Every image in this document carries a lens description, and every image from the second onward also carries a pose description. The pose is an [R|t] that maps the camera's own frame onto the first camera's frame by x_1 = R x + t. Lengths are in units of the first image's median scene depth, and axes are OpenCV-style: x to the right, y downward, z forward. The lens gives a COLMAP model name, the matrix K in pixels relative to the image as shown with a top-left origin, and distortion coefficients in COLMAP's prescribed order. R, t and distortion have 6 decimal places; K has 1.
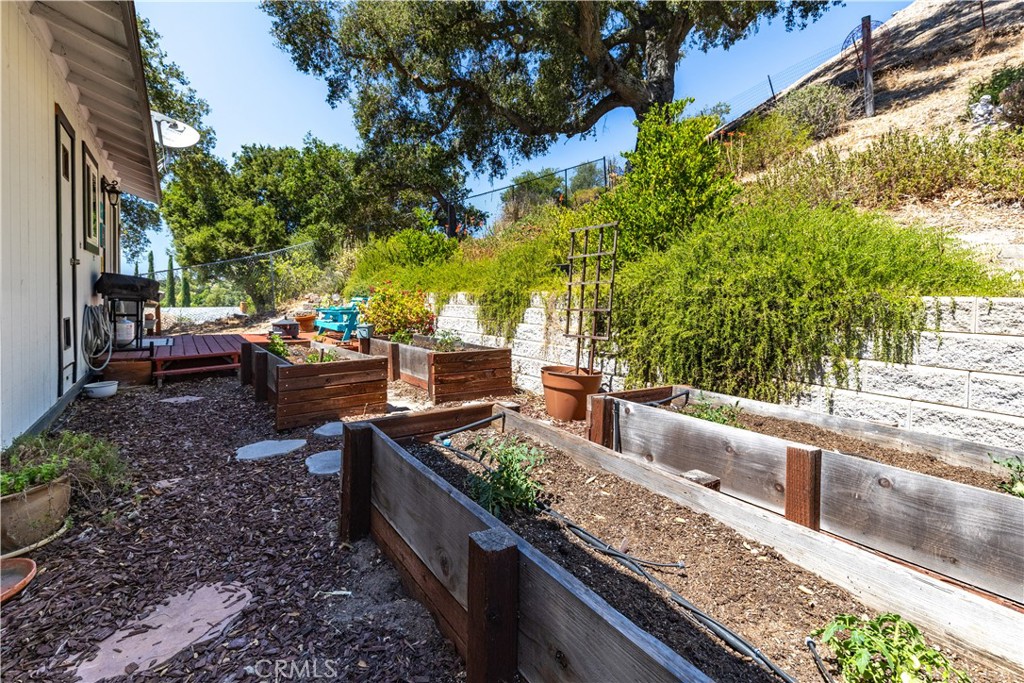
lens RADIAL K [[439.6, 0, 505.9], [0, 439.6, 338.2], [0, 0, 1]] dist [-0.004666, -0.000052]
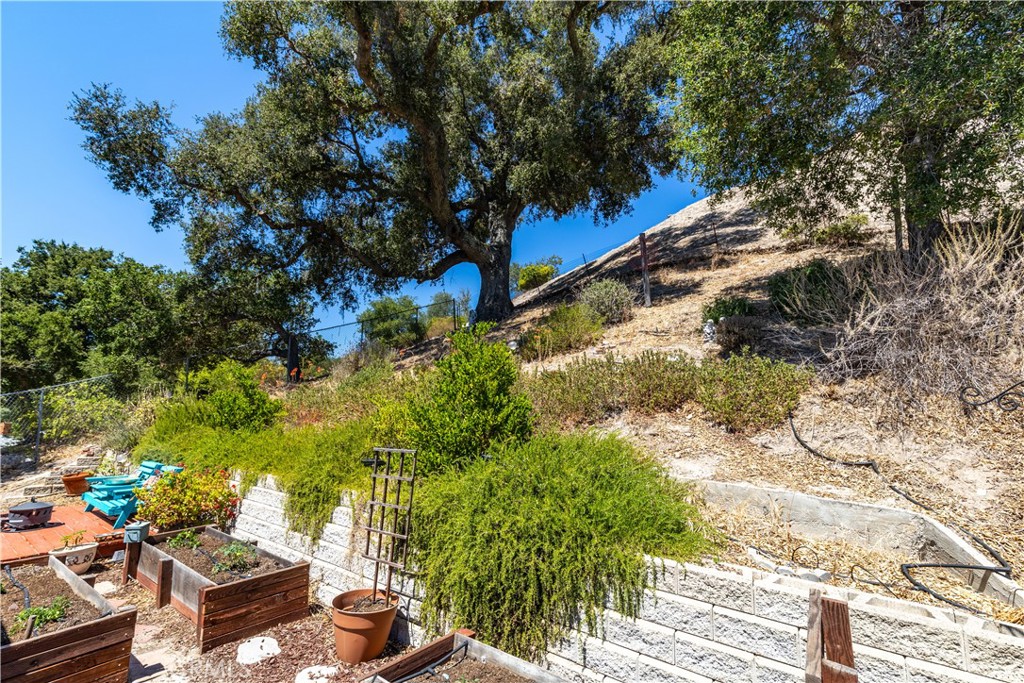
lens RADIAL K [[420.1, 0, 519.2], [0, 420.1, 345.3], [0, 0, 1]] dist [-0.006439, 0.000530]
pose [[0.951673, 0.046230, 0.303614, 0.098638], [0.001438, 0.987924, -0.154934, -0.202230], [-0.307110, 0.147883, 0.940114, -0.030465]]
